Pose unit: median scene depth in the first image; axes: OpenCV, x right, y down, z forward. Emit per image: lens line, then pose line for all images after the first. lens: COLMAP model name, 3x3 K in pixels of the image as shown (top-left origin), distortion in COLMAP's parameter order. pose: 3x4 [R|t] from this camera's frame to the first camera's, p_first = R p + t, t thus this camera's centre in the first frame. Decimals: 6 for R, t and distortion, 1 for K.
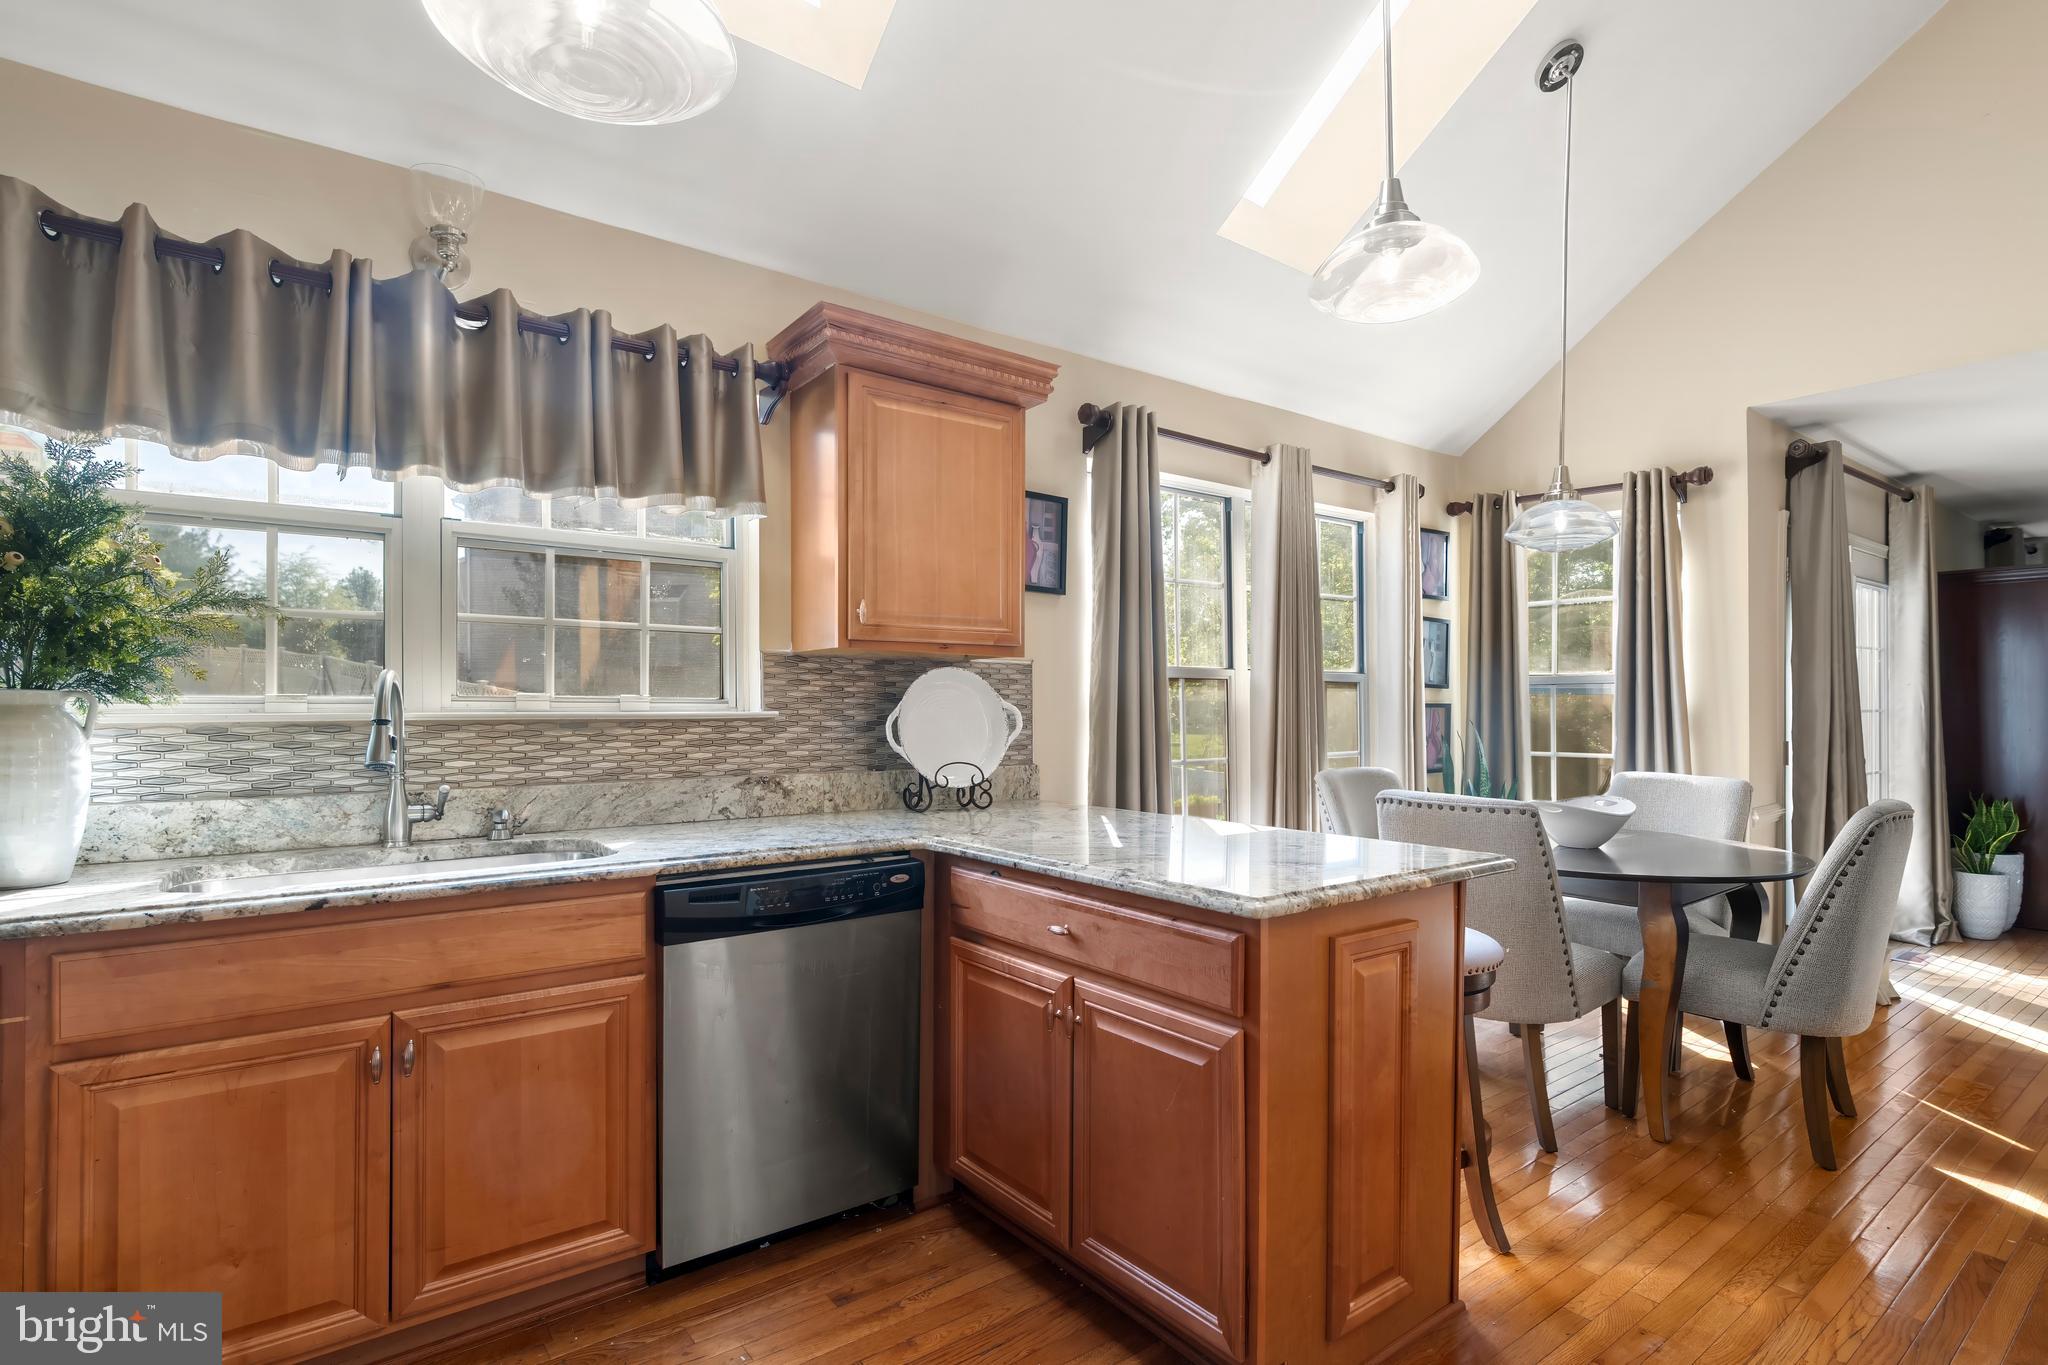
lens RADIAL K [[1051.2, 0, 1033.0], [0, 1051.2, 700.5], [0, 0, 1]] dist [-0.003000, 0.004354]
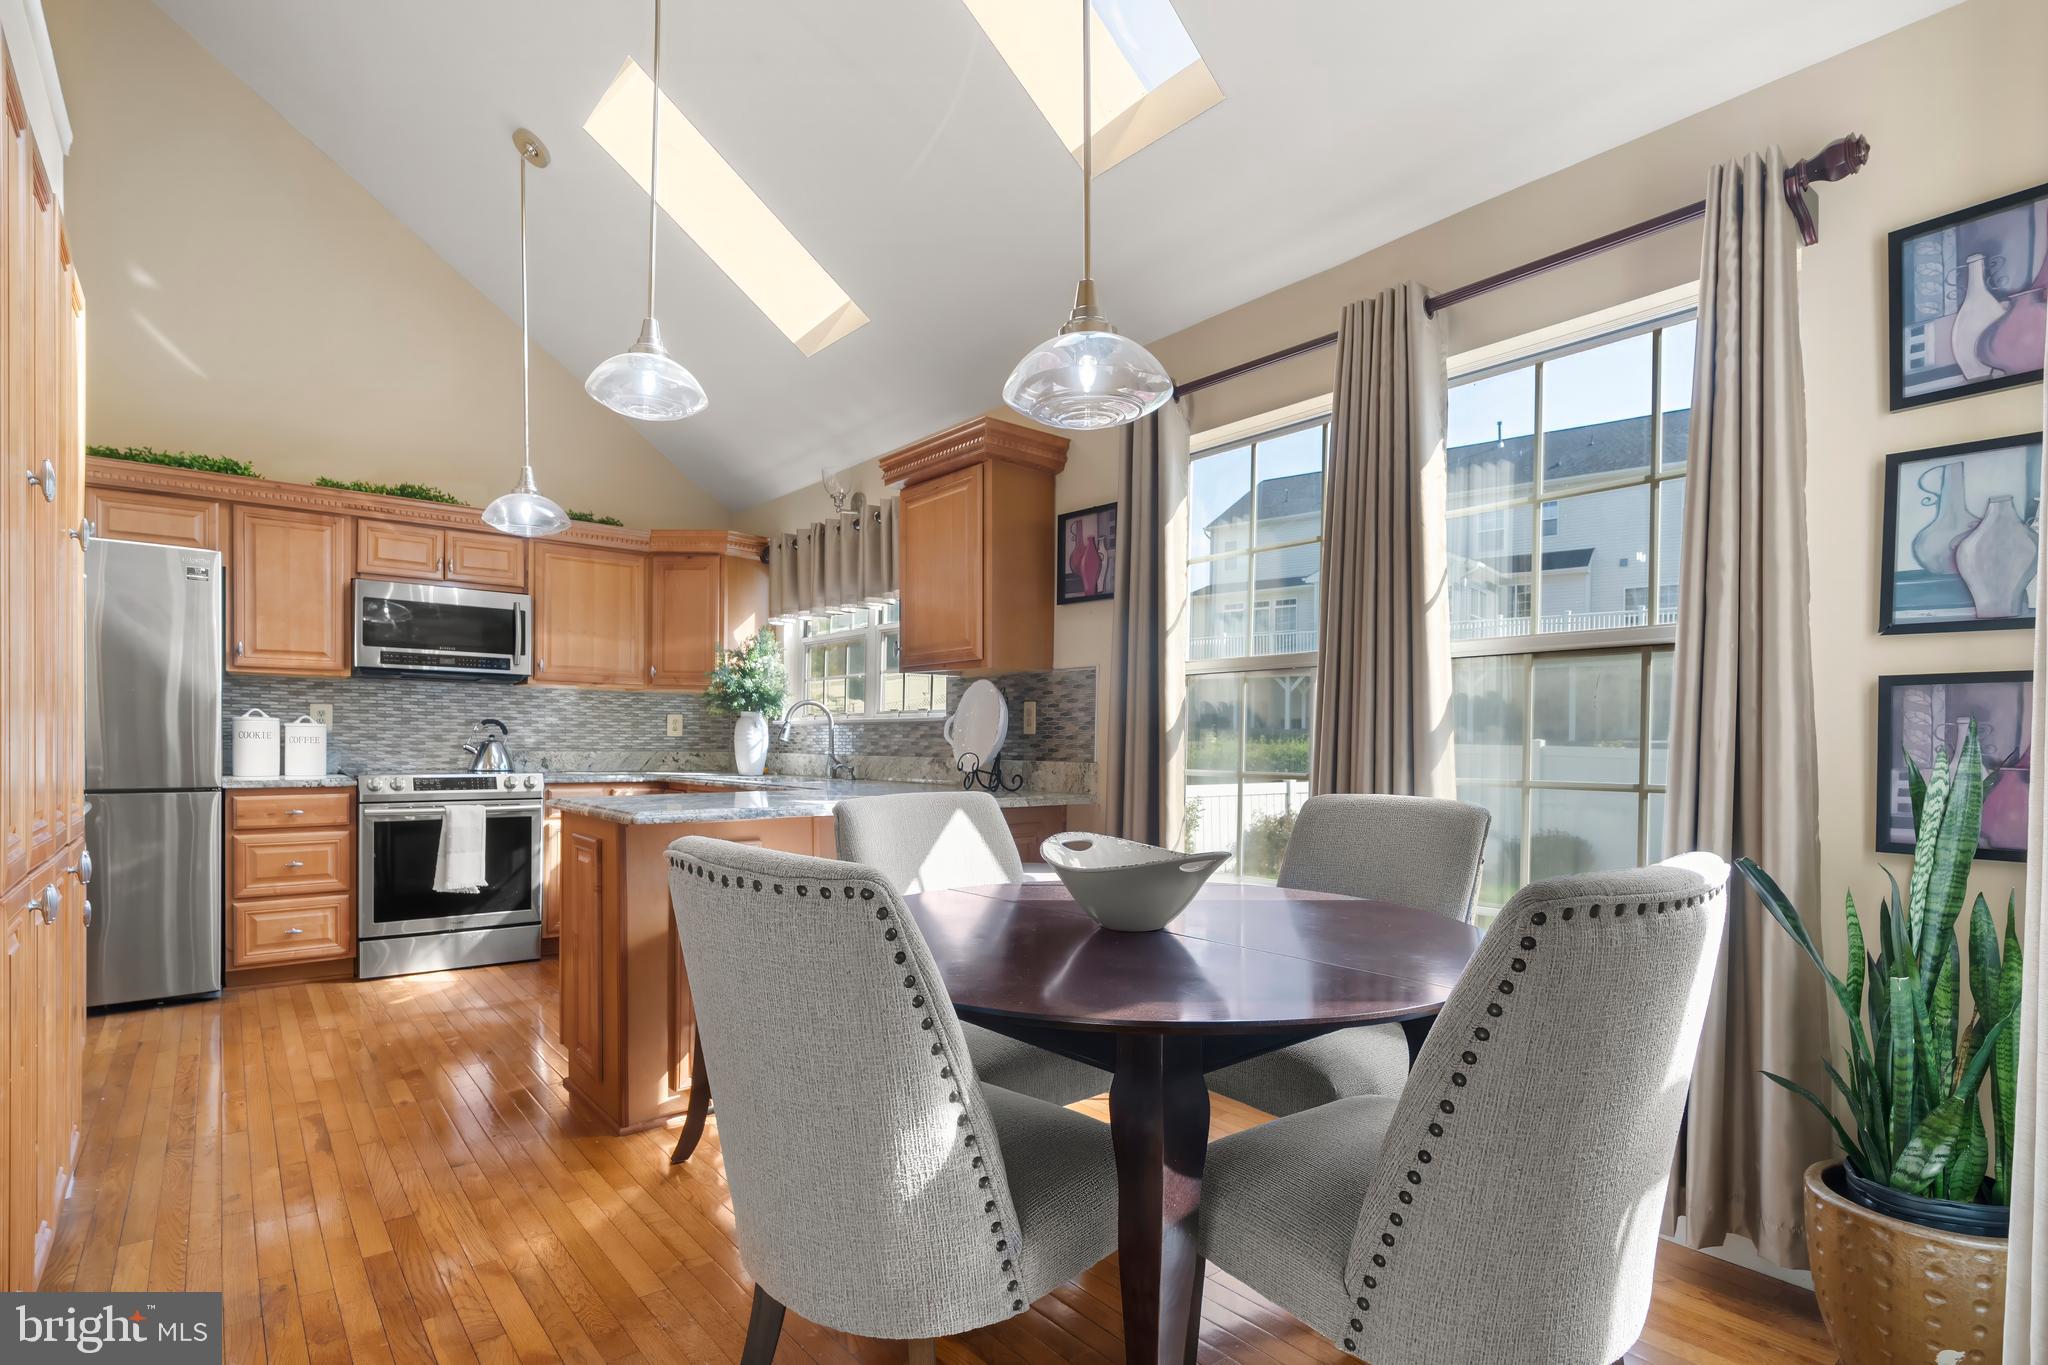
lens RADIAL K [[1051.2, 0, 1054.1], [0, 1051.2, 751.8], [0, 0, 1]] dist [-0.003000, 0.004354]
pose [[0.013135, 0.007486, -0.999886, 1.270023], [-0.002933, 0.999968, 0.007448, 0.049699], [0.999909, 0.002835, 0.013157, 1.124662]]
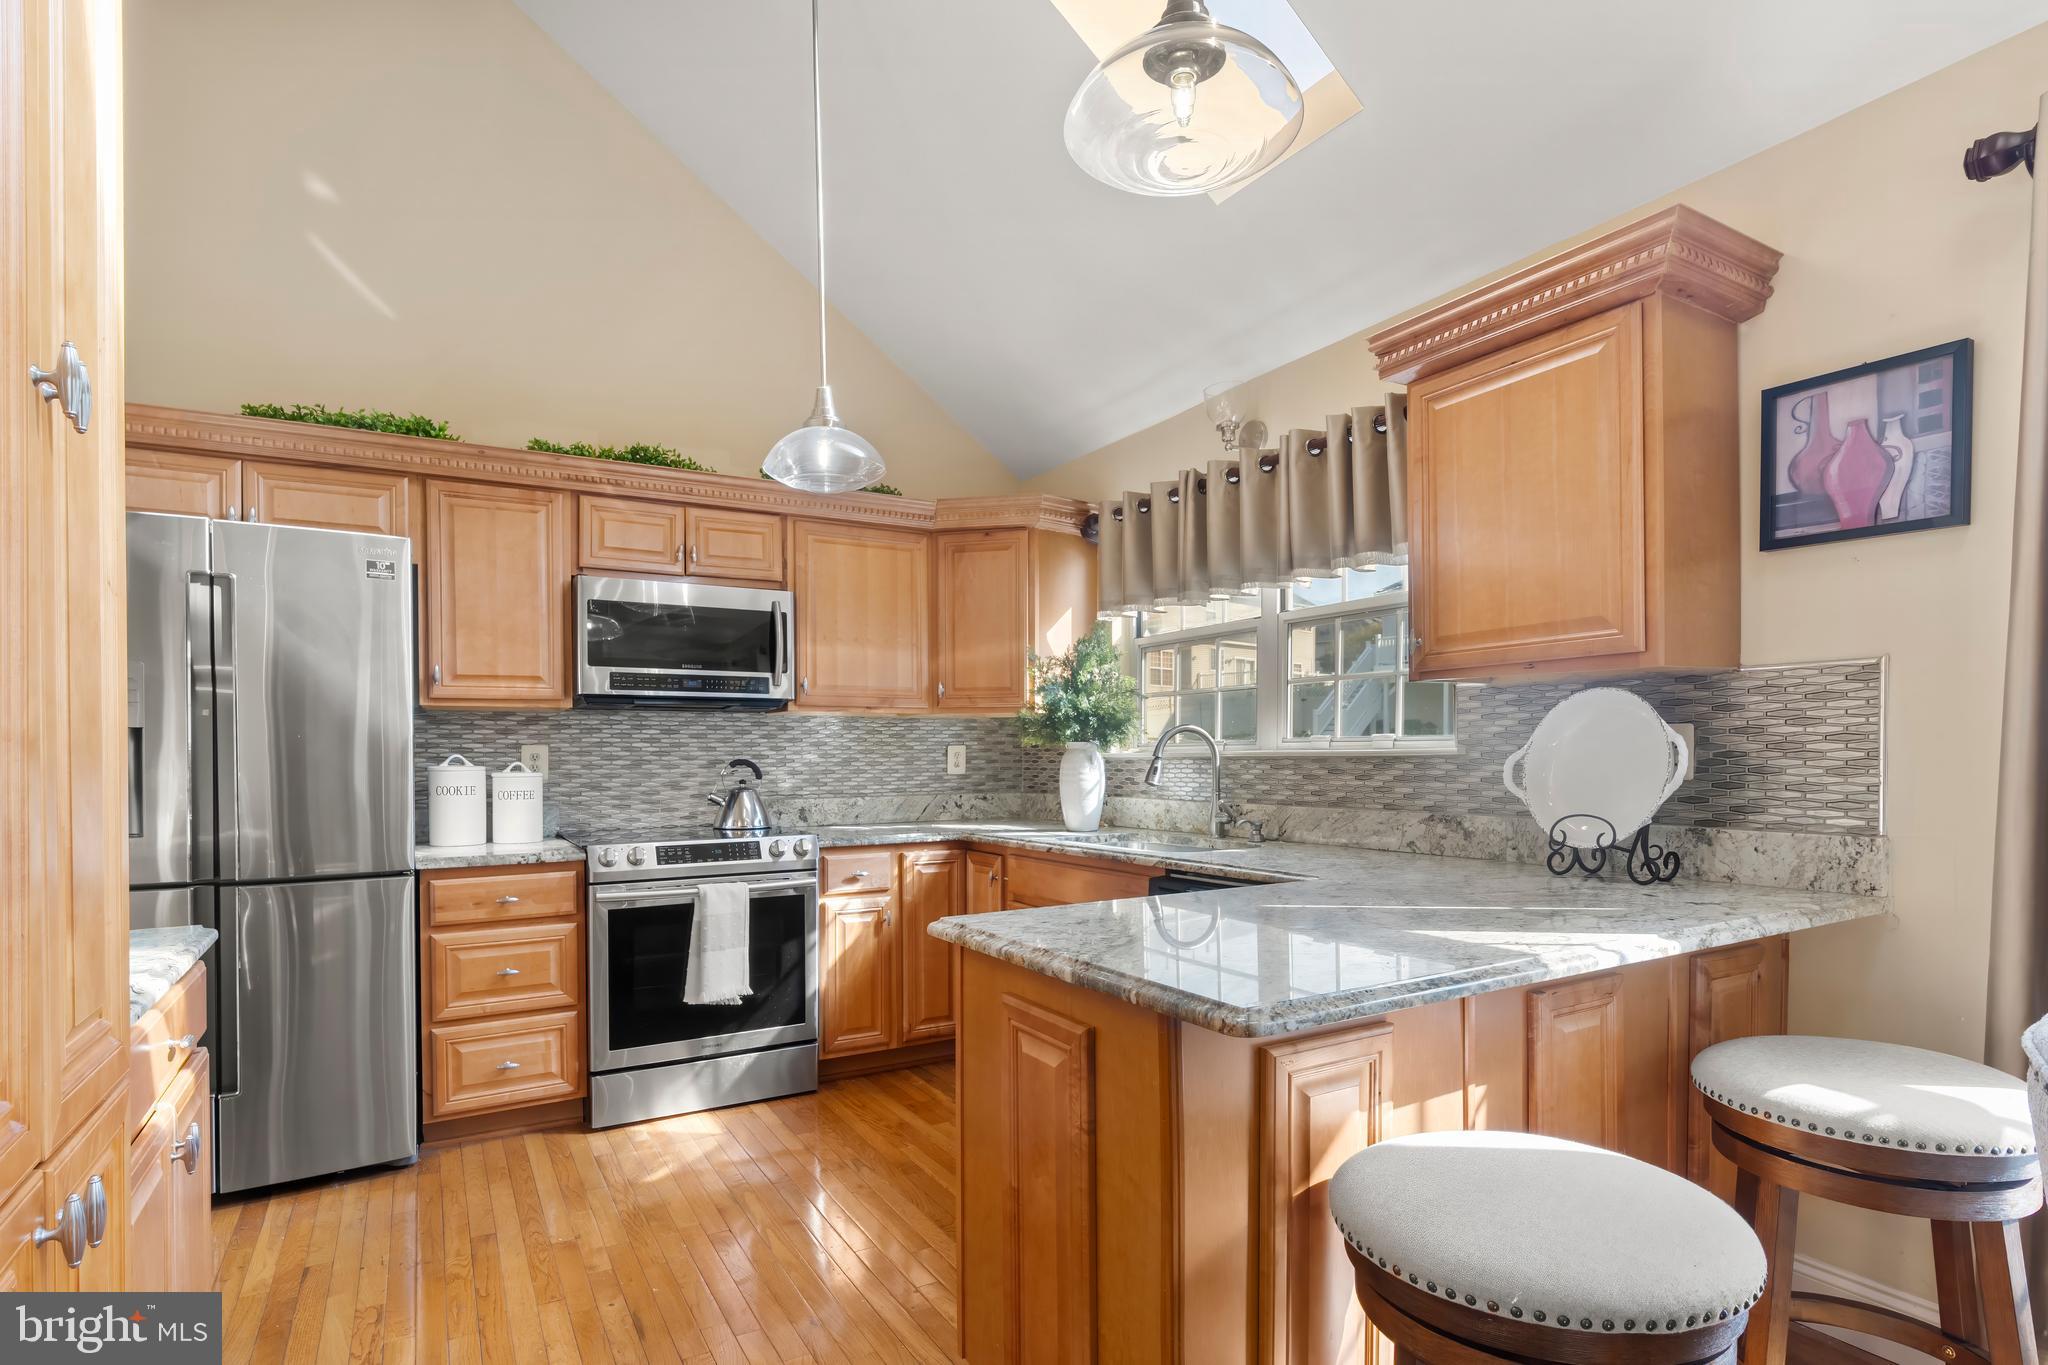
lens RADIAL K [[1051.2, 0, 1036.7], [0, 1051.2, 749.7], [0, 0, 1]] dist [-0.003000, 0.004354]
pose [[-0.128542, -0.002692, -0.991700, 0.747496], [0.016088, 0.999859, -0.004800, 0.010052], [0.991574, -0.016572, -0.128481, 0.733291]]
